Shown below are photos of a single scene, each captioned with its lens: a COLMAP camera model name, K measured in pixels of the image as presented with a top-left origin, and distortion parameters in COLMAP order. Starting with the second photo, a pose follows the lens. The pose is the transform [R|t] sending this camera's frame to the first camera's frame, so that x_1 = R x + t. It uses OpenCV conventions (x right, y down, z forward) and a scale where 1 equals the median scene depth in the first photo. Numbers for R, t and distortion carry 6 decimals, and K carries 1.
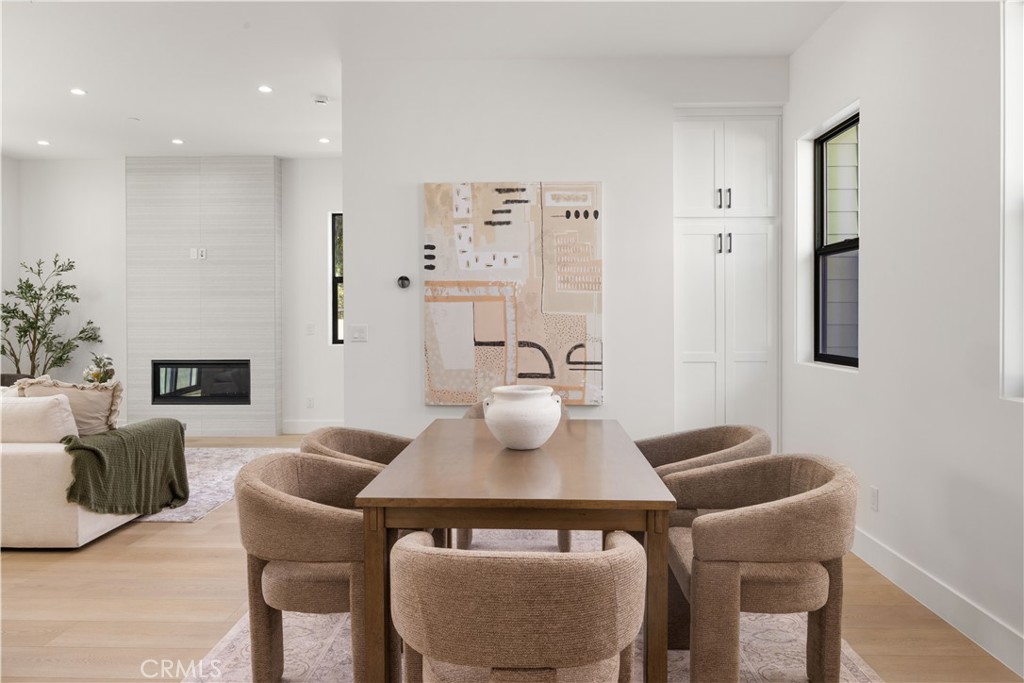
lens RADIAL K [[691.2, 0, 512.4], [0, 691.2, 323.8], [0, 0, 1]] dist [0.000502, 0.002348]
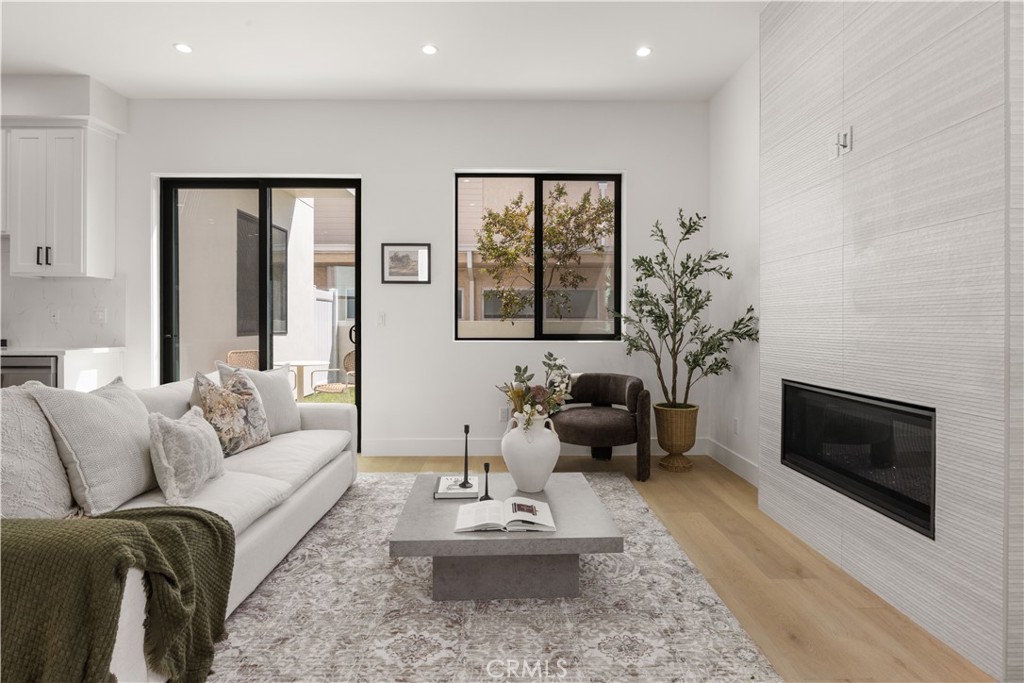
lens RADIAL K [[530.1, 0, 513.2], [0, 530.1, 326.0], [0, 0, 1]] dist [-0.000669, -0.001350]
pose [[0.042097, 0.010744, -0.999056, -0.204363], [-0.010029, 0.999896, 0.010330, 0.017470], [0.999063, 0.009585, 0.042200, 1.232152]]
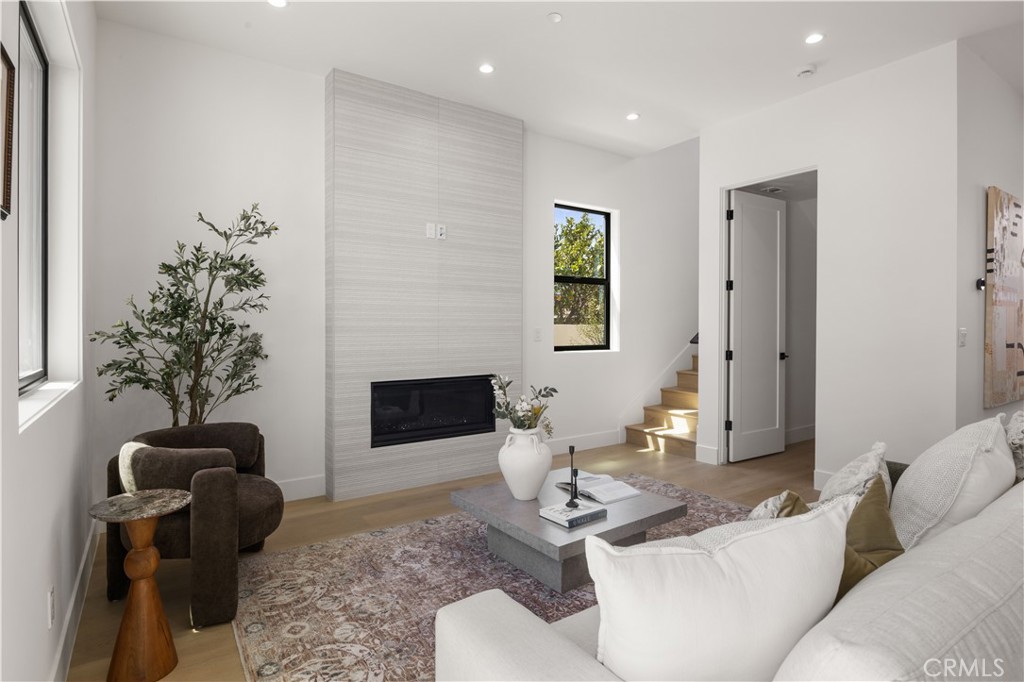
lens RADIAL K [[530.1, 0, 518.5], [0, 530.1, 327.9], [0, 0, 1]] dist [-0.000669, -0.001350]
pose [[0.803911, -0.000692, 0.594749, -1.127937], [0.001034, 0.999999, -0.000234, 0.000224], [-0.594748, 0.000803, 0.803912, 0.790357]]
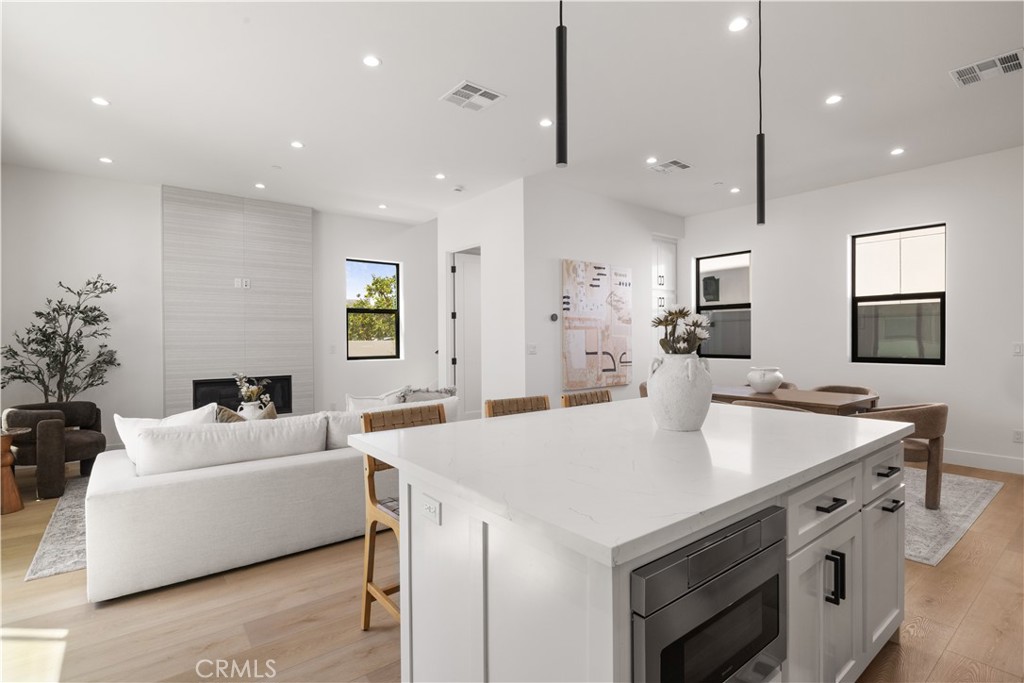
lens RADIAL K [[493.2, 0, 513.4], [0, 493.2, 341.9], [0, 0, 1]] dist [-0.004045, -0.001050]
pose [[0.766642, -0.009150, 0.642010, -0.996161], [0.009787, 0.999949, 0.002564, -0.005879], [-0.642000, 0.004318, 0.766692, 0.156819]]
